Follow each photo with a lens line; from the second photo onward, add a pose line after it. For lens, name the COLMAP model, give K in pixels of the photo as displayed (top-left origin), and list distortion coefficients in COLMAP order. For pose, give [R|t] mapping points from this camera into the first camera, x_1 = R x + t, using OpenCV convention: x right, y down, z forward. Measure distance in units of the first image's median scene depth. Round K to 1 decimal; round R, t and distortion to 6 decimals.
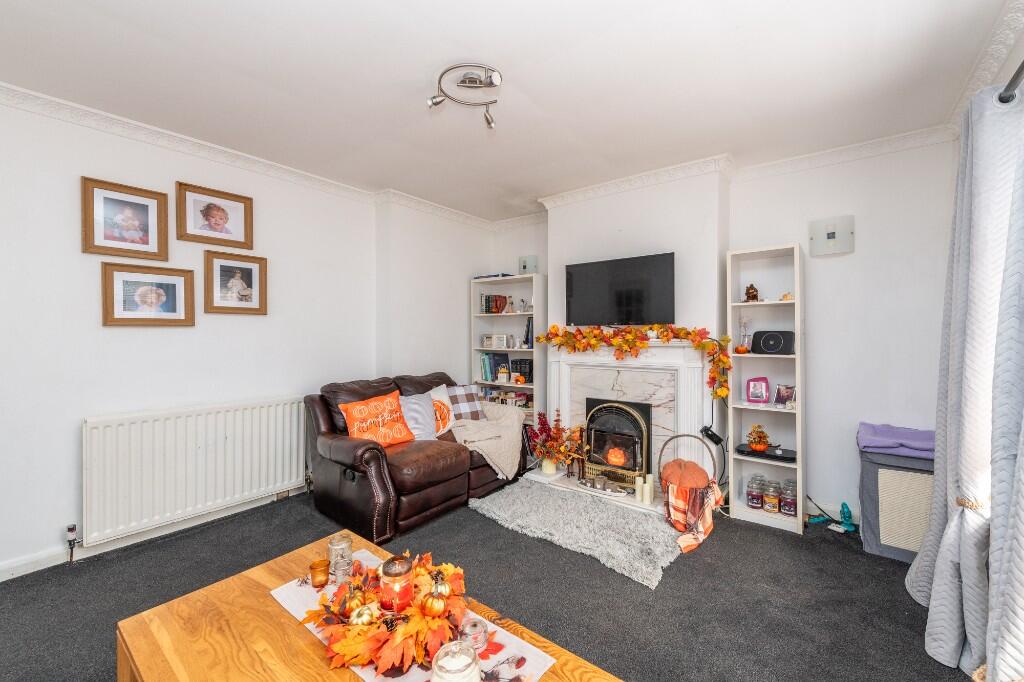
lens RADIAL K [[407.5, 0, 519.8], [0, 407.5, 334.7], [0, 0, 1]] dist [0.015174, -0.005989]
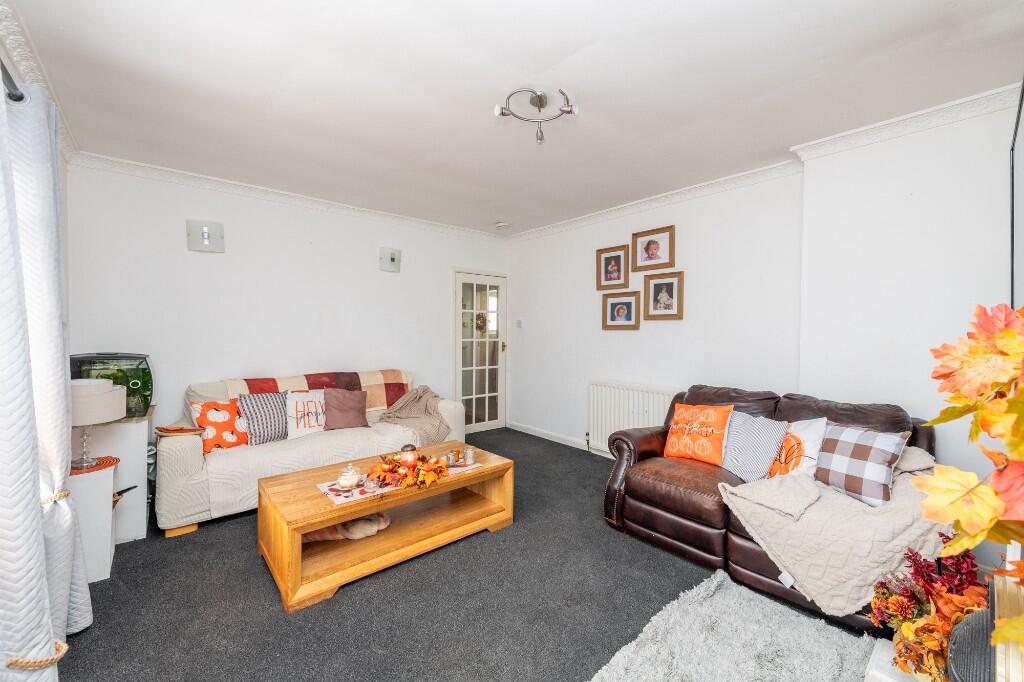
lens RADIAL K [[407.5, 0, 519.8], [0, 407.5, 334.7], [0, 0, 1]] dist [0.015174, -0.005989]
pose [[-0.185626, 0.006465, -0.982599, 0.648268], [-0.015274, 0.999839, 0.009463, -0.008580], [0.982502, 0.016765, -0.185497, 0.787900]]
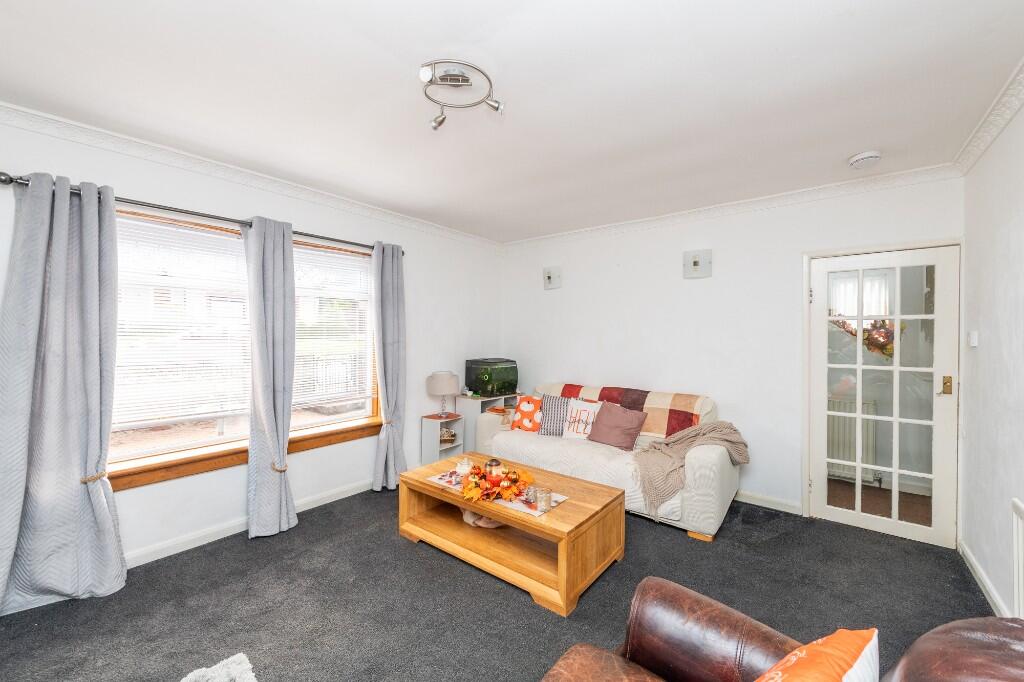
lens RADIAL K [[409.0, 0, 515.9], [0, 409.0, 329.3], [0, 0, 1]] dist [0.008521, -0.005398]
pose [[-0.999967, -0.007829, 0.002350, -0.172089], [-0.007838, 0.999961, -0.004128, -0.049938], [-0.002317, -0.004147, -0.999989, 1.295128]]
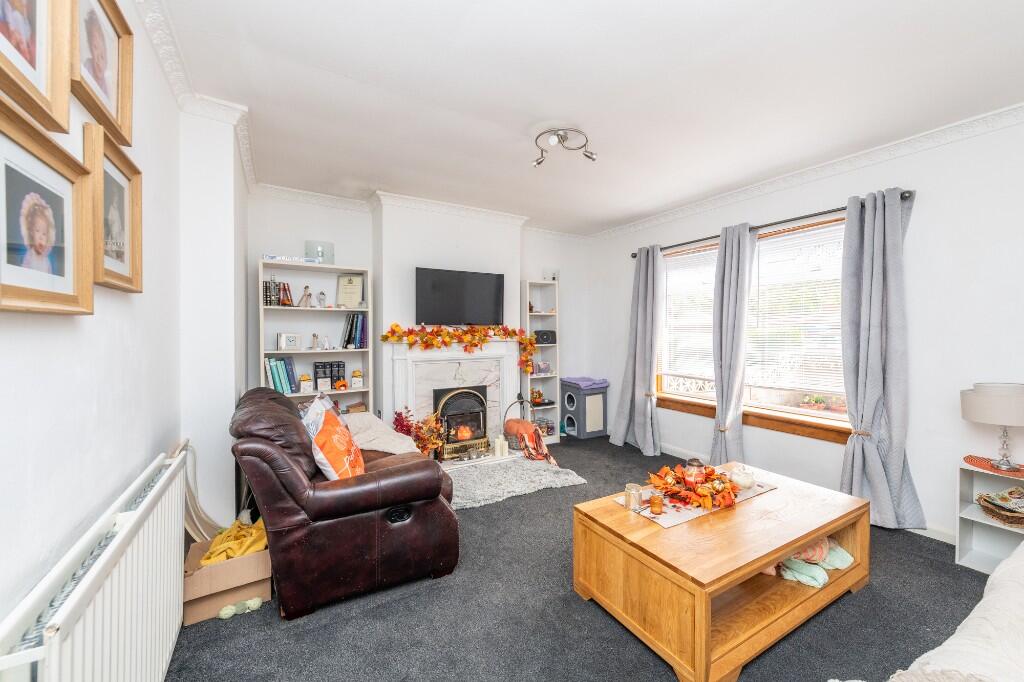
lens RADIAL K [[407.5, 0, 519.8], [0, 407.5, 334.7], [0, 0, 1]] dist [0.015174, -0.005989]
pose [[0.365867, -0.009250, 0.930621, -0.928959], [0.001188, 0.999954, 0.009473, -0.007041], [-0.930666, -0.002361, 0.365862, 0.441623]]
